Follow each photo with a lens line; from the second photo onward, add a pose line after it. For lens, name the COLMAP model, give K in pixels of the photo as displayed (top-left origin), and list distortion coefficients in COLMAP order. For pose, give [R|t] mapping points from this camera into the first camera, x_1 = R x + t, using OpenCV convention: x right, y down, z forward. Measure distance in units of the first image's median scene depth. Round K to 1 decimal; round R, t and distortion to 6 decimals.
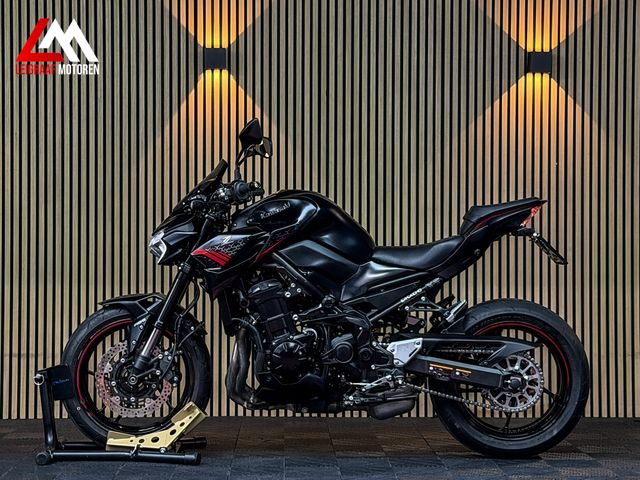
lens RADIAL K [[1426.7, 0, 320.0], [0, 1426.7, 240.0], [0, 0, 1]] dist [0.110018, 0.327920]
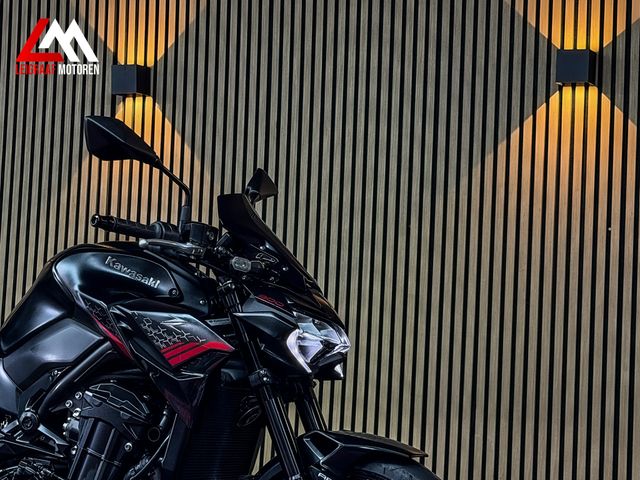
lens RADIAL K [[1426.7, 0, 320.0], [0, 1426.7, 240.0], [0, 0, 1]] dist [0.110018, 0.327920]
pose [[0.910936, 0.007684, -0.412476, 0.386505], [-0.044150, 0.995900, -0.078953, 0.007996], [0.410178, 0.090132, 0.907541, 0.480032]]
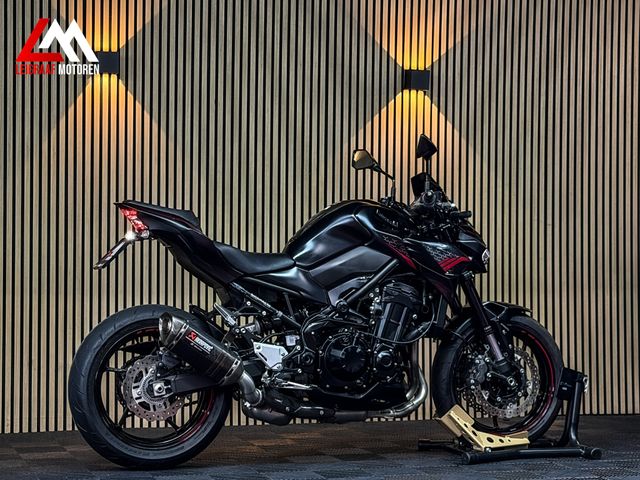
lens RADIAL K [[1426.7, 0, 320.0], [0, 1426.7, 240.0], [0, 0, 1]] dist [0.110018, 0.327920]
pose [[0.962732, 0.007877, 0.270342, -0.242771], [-0.005814, 0.999948, -0.008431, 0.002473], [-0.270394, 0.006545, 0.962727, 0.020767]]
